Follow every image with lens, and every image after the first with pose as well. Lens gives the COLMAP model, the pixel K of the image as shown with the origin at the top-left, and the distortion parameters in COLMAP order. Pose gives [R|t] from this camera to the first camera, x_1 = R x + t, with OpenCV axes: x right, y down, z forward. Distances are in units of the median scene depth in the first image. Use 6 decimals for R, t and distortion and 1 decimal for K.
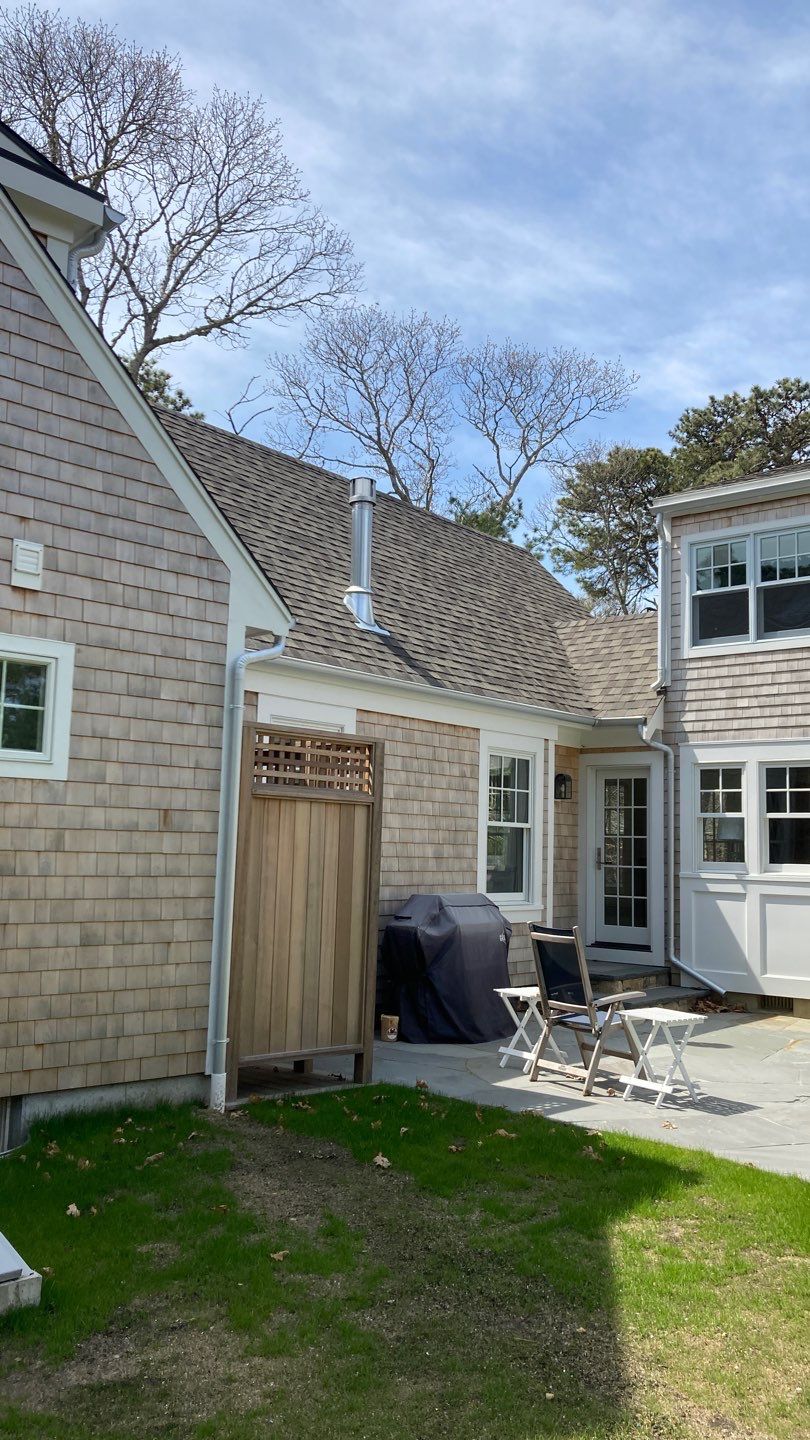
lens RADIAL K [[1162.6, 0, 414.5], [0, 1162.6, 714.8], [0, 0, 1]] dist [0.083650, -0.181211]
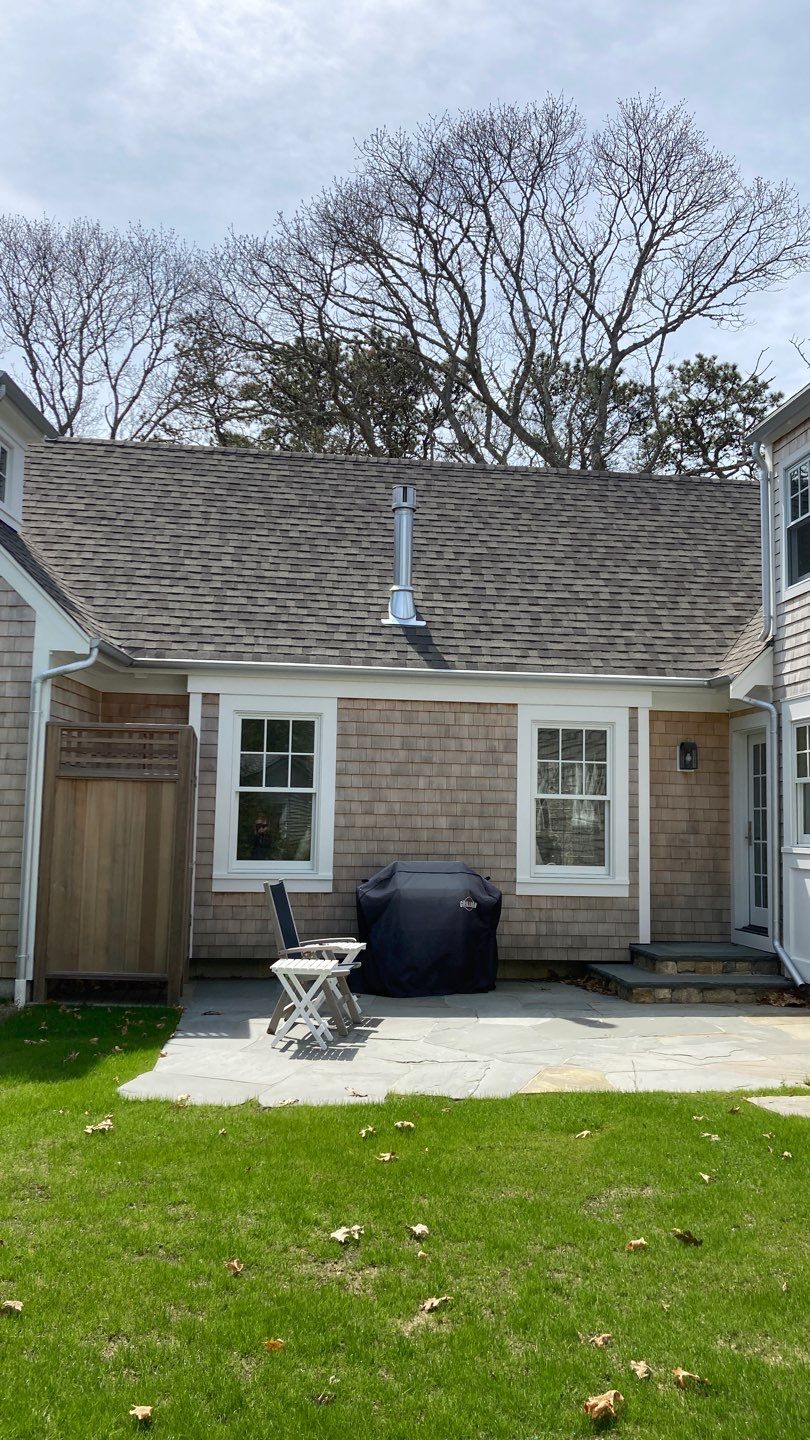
lens RADIAL K [[1162.6, 0, 414.5], [0, 1162.6, 714.8], [0, 0, 1]] dist [0.083650, -0.181211]
pose [[0.724026, -0.077331, -0.685424, 0.659328], [0.078291, 0.996487, -0.029726, 0.042850], [0.685315, -0.032140, 0.727537, 0.187910]]
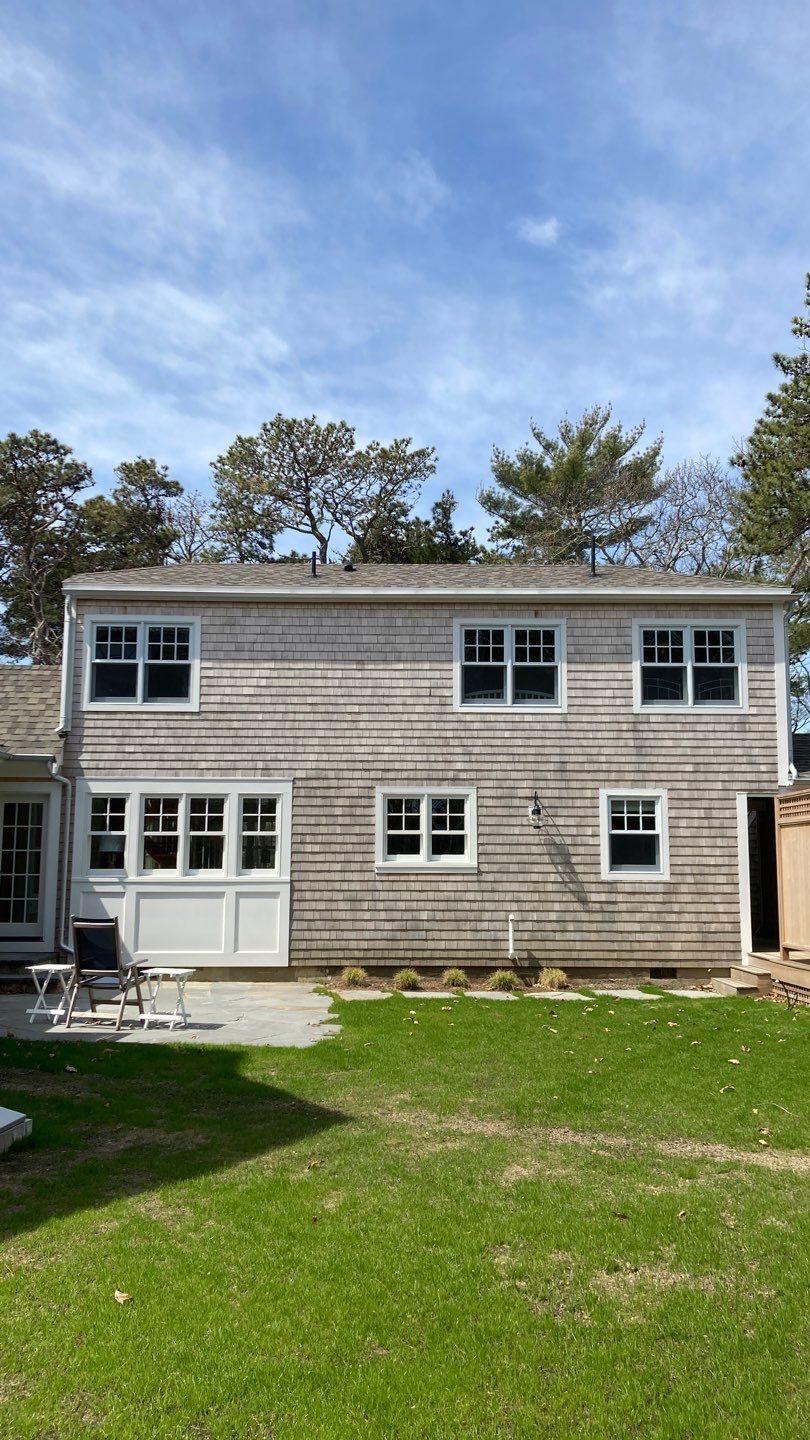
lens RADIAL K [[1162.6, 0, 414.5], [0, 1162.6, 714.8], [0, 0, 1]] dist [0.083650, -0.181211]
pose [[0.752512, 0.066641, 0.655198, -0.356782], [-0.064757, 0.997533, -0.027085, -0.034457], [-0.655387, -0.022047, 0.754972, -0.220985]]
